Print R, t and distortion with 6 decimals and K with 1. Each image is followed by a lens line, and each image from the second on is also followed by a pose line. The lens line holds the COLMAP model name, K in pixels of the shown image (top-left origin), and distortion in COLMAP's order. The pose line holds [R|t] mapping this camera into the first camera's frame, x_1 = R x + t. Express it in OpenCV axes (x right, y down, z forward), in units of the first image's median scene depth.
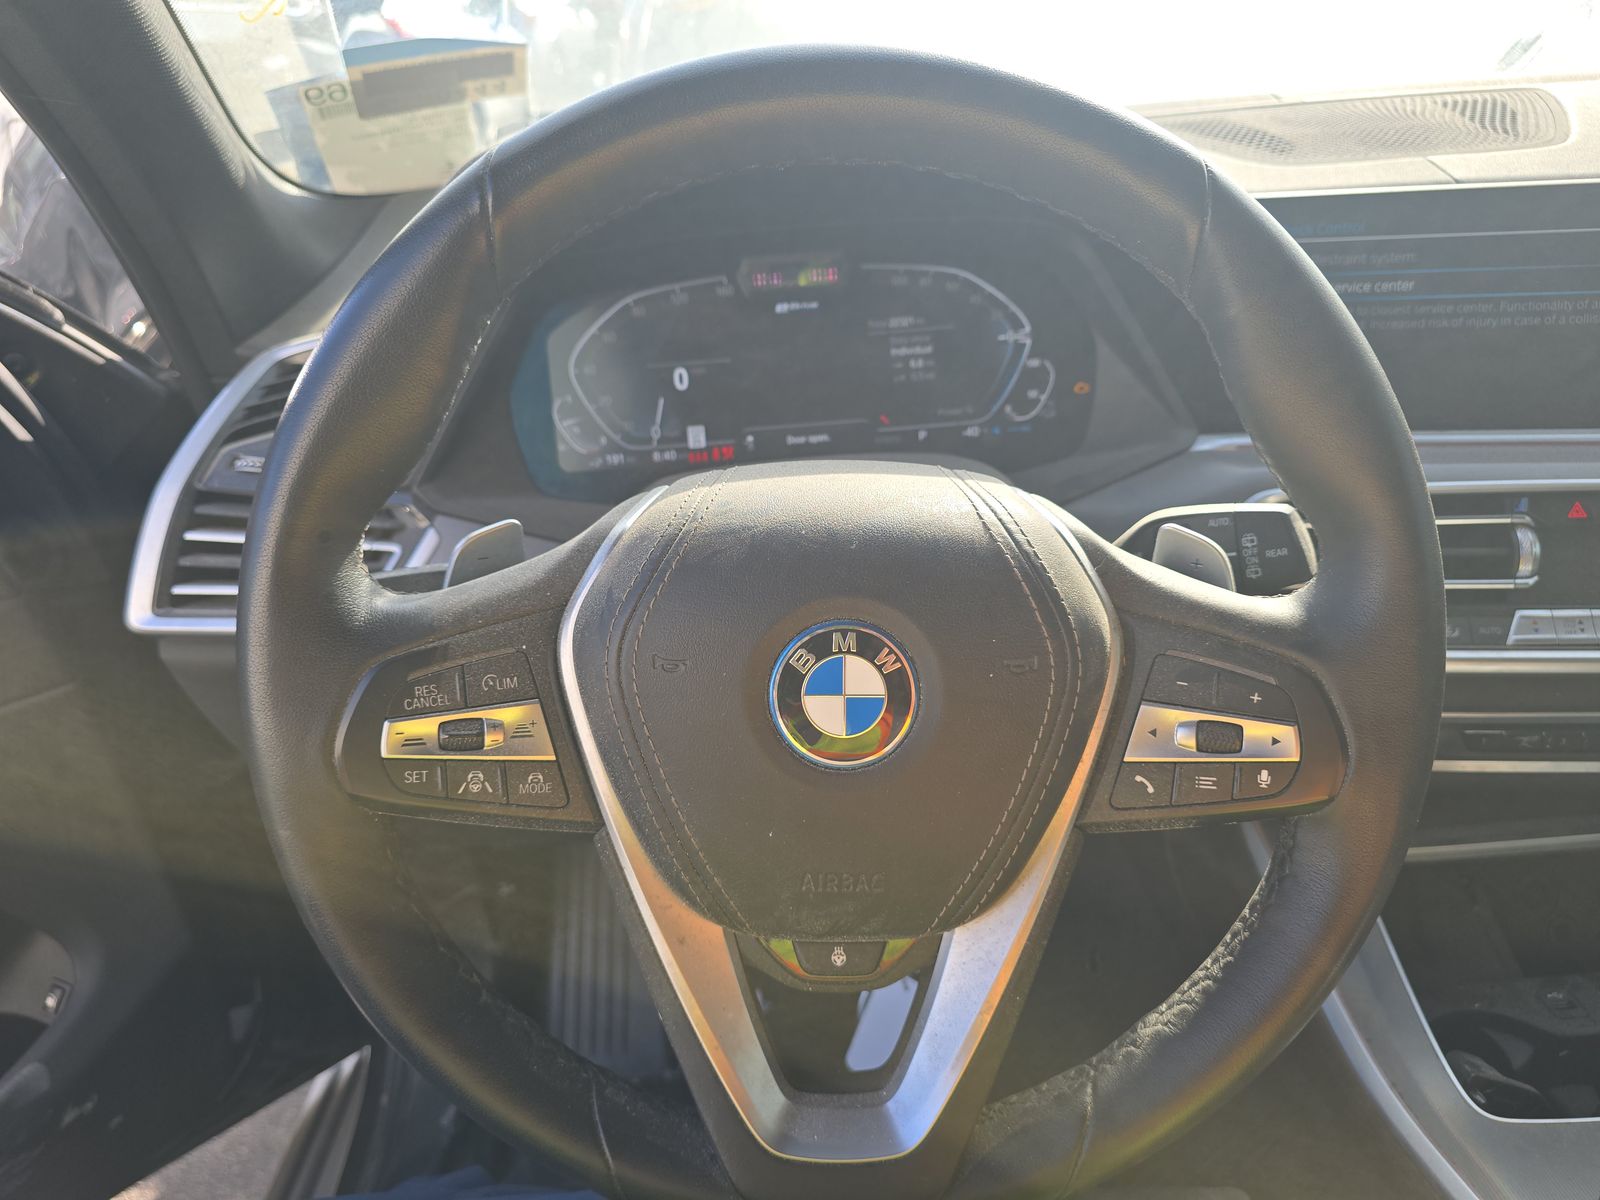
lens RADIAL K [[1065.2, 0, 795.0], [0, 1065.2, 612.6], [0, 0, 1]] dist [-0.009722, -0.008151]
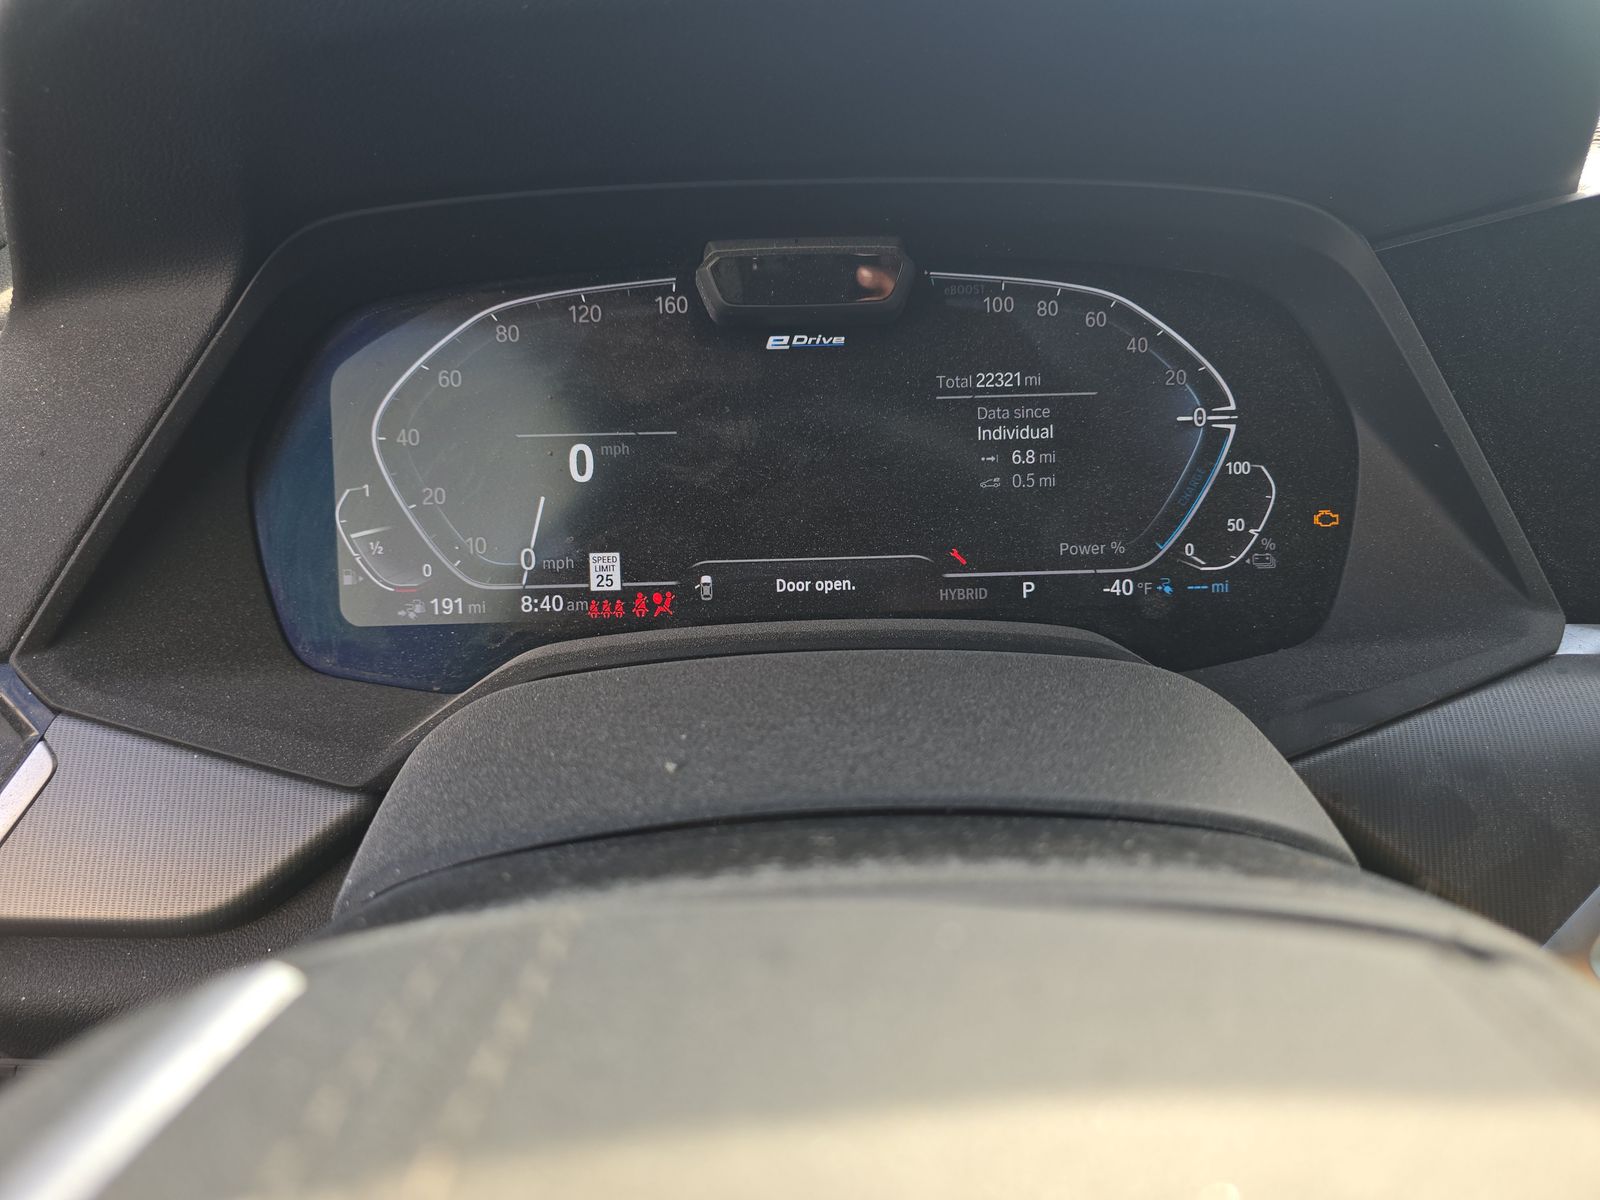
lens RADIAL K [[1065.2, 0, 801.1], [0, 1065.2, 598.4], [0, 0, 1]] dist [-0.009722, -0.008151]
pose [[0.998531, 0.049086, 0.022961, -0.006512], [-0.047337, 0.996328, -0.071342, -0.119804], [-0.026379, 0.070150, 0.997188, 0.473668]]
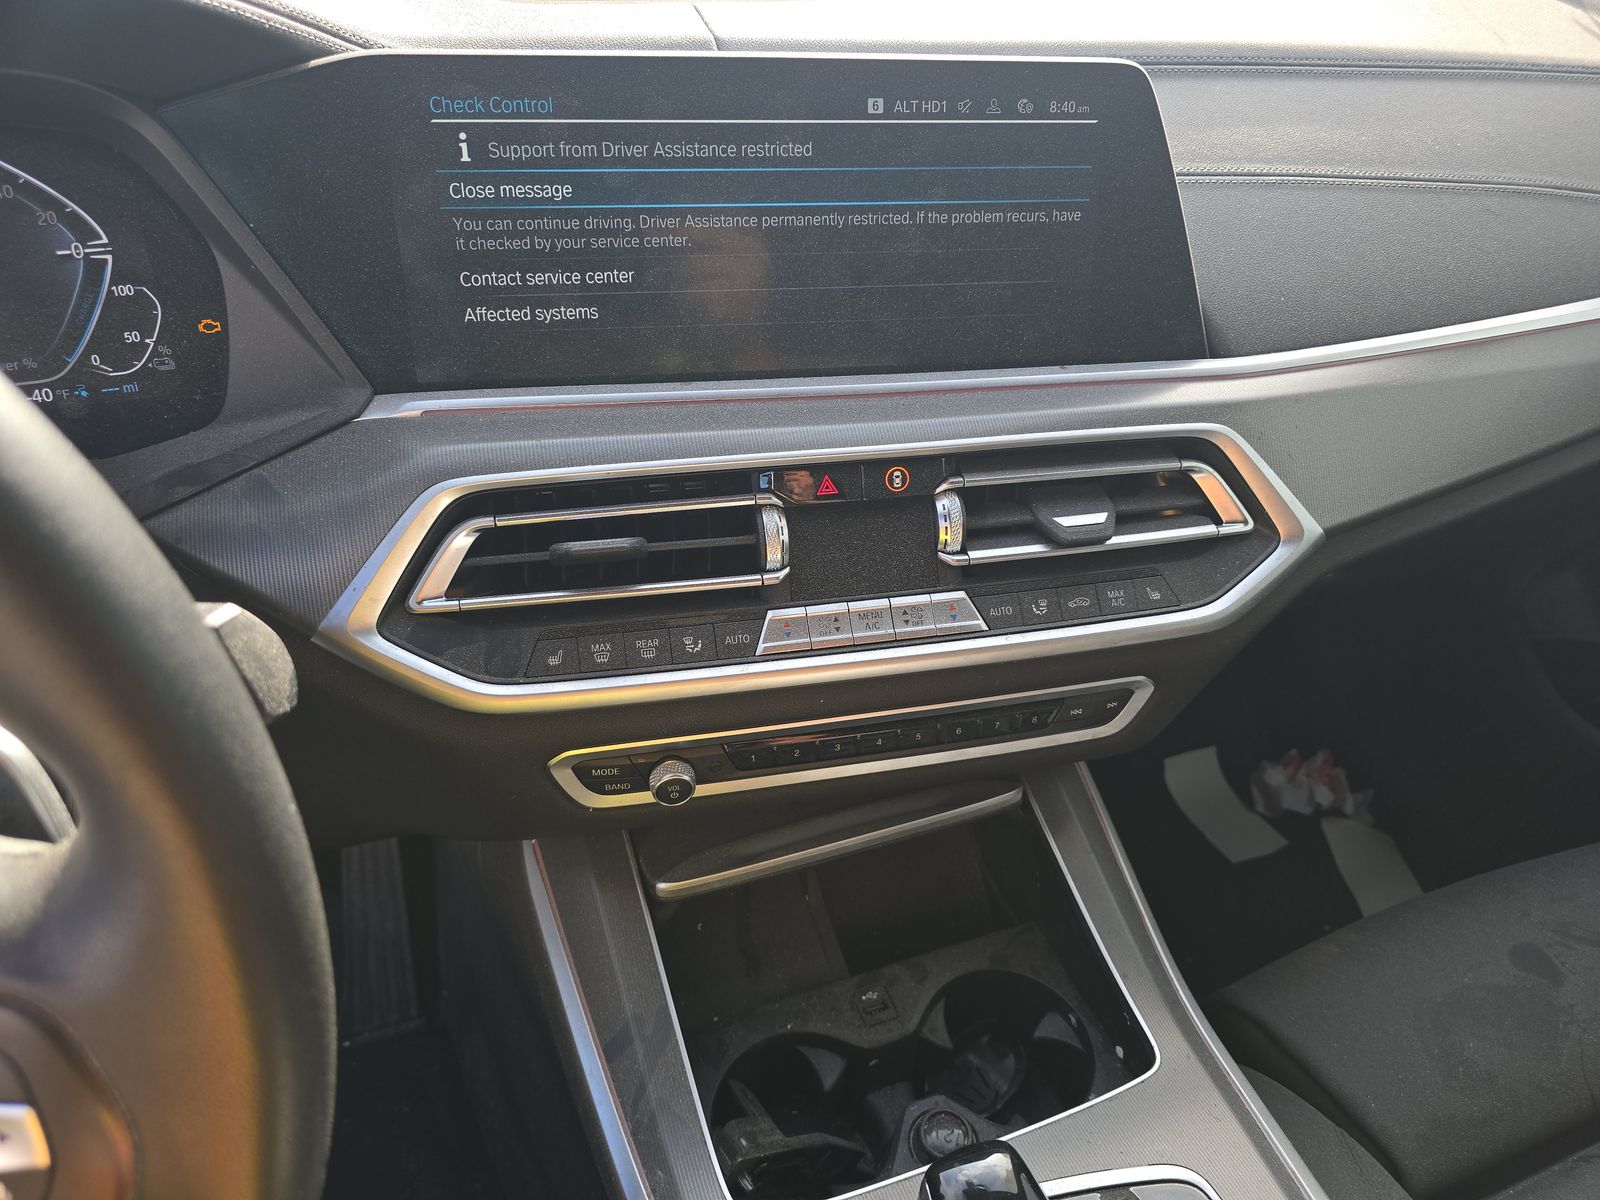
lens RADIAL K [[1065.2, 0, 801.1], [0, 1065.2, 591.5], [0, 0, 1]] dist [-0.009722, -0.008151]
pose [[0.934687, -0.106171, 0.339247, 0.377351], [0.055950, 0.986399, 0.154552, -0.125701], [-0.351042, -0.125477, 0.927914, 0.201793]]
